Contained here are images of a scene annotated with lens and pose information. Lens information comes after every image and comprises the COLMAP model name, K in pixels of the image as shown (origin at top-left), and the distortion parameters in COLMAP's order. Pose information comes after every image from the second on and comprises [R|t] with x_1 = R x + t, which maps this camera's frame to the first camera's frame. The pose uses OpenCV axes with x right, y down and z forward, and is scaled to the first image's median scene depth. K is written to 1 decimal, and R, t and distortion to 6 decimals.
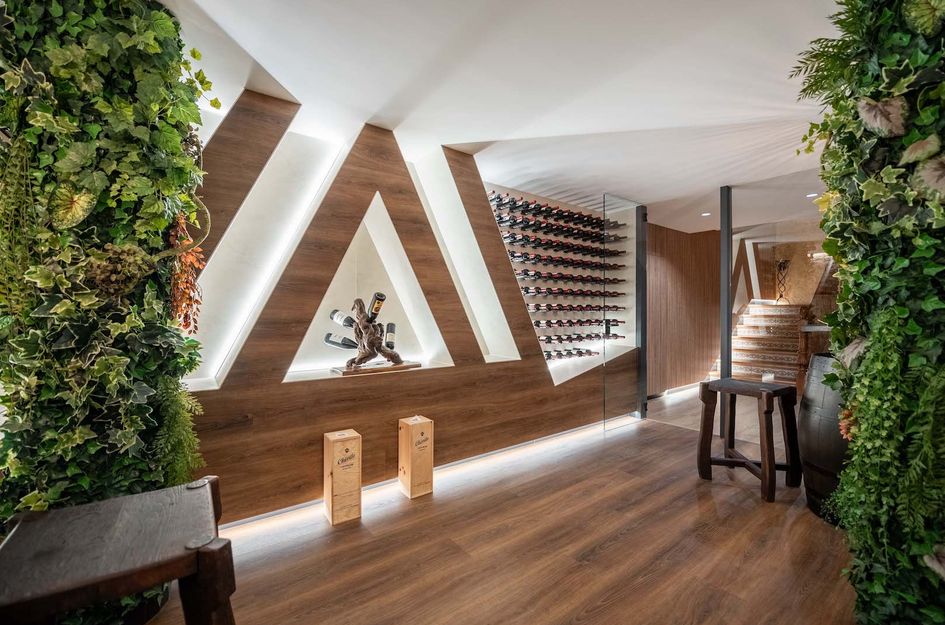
lens RADIAL K [[387.4, 0, 473.1], [0, 387.4, 311.2], [0, 0, 1]] dist [0.018085, 0.000140]
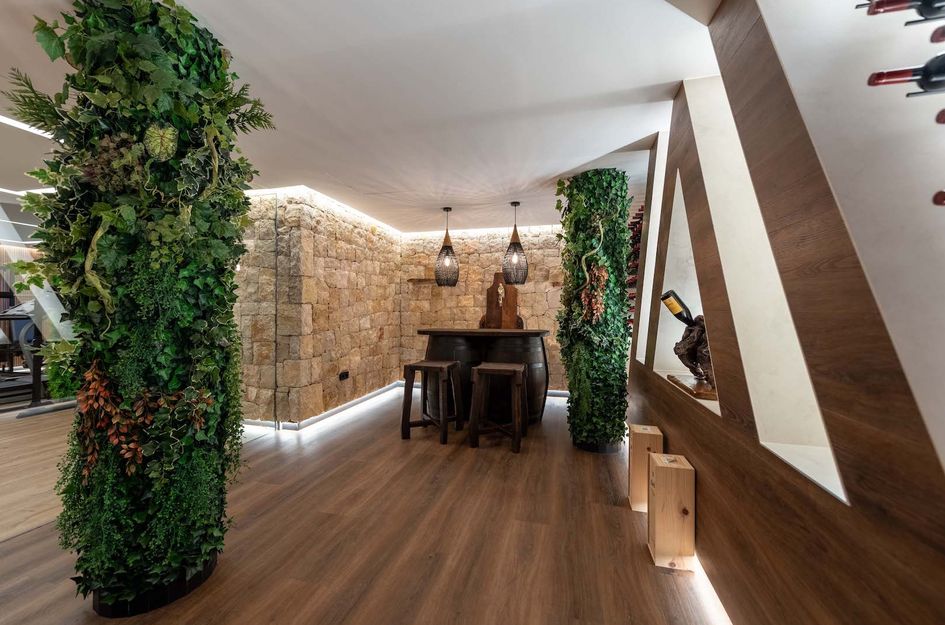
lens RADIAL K [[387.4, 0, 472.1], [0, 387.4, 311.4], [0, 0, 1]] dist [0.018085, 0.000140]
pose [[-0.779321, -0.000778, -0.626624, 0.831558], [-0.004391, 0.999981, 0.004220, -0.005874], [0.626609, 0.006040, -0.779310, 1.823434]]
